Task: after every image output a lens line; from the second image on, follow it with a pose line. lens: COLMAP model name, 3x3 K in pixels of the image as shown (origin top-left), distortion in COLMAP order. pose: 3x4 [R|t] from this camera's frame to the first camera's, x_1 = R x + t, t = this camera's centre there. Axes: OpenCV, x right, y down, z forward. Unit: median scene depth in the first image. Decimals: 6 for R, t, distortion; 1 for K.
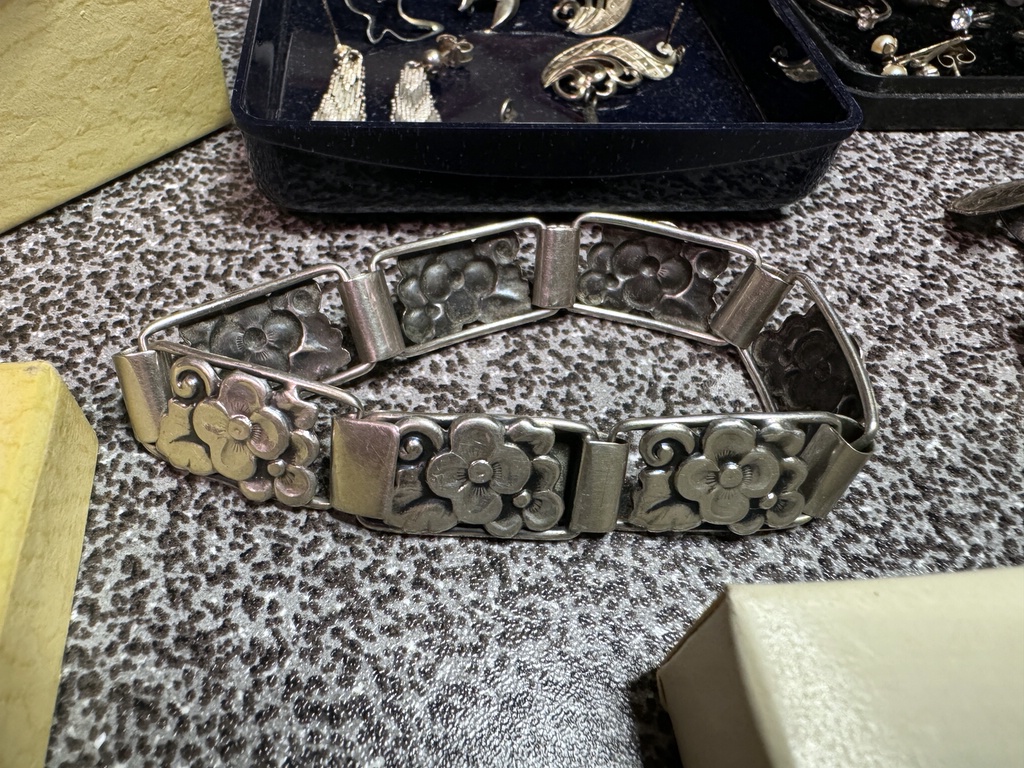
lens RADIAL K [[786.6, 0, 473.6], [0, 786.6, 351.2], [0, 0, 1]] dist [-0.002346, -0.000820]
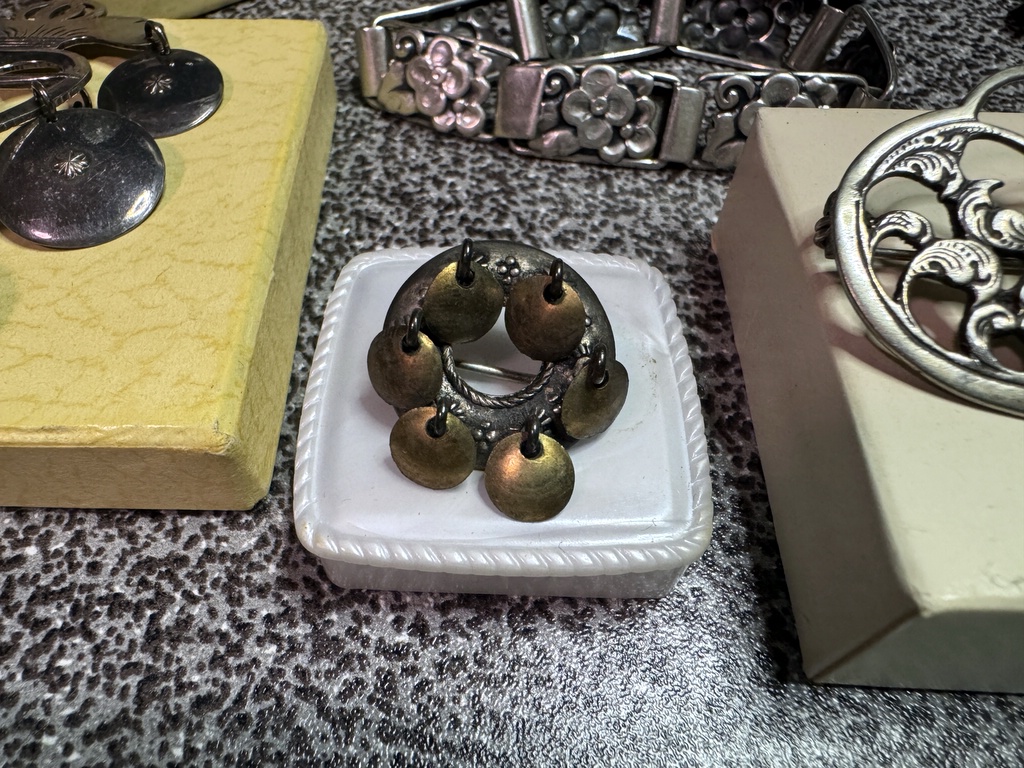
lens RADIAL K [[790.4, 0, 463.9], [0, 790.4, 357.4], [0, 0, 1]] dist [-0.003324, -0.000686]
pose [[0.985695, 0.083310, -0.146510, 0.014298], [-0.080336, 0.996426, 0.026113, 0.574774], [0.148162, -0.013970, 0.988864, -0.463686]]
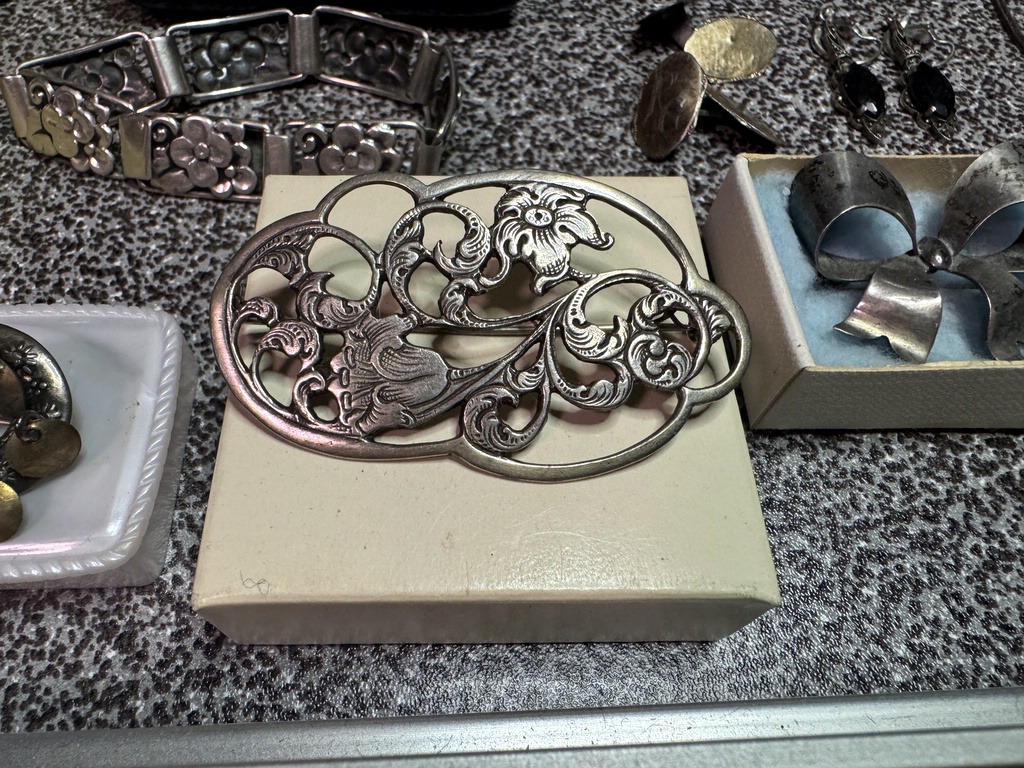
lens RADIAL K [[790.4, 0, 469.5], [0, 790.4, 370.3], [0, 0, 1]] dist [-0.003324, -0.000686]
pose [[0.994387, 0.057399, -0.088880, 0.717655], [-0.044877, 0.989557, 0.136980, 0.344050], [0.095814, -0.132222, 0.986578, -0.625100]]
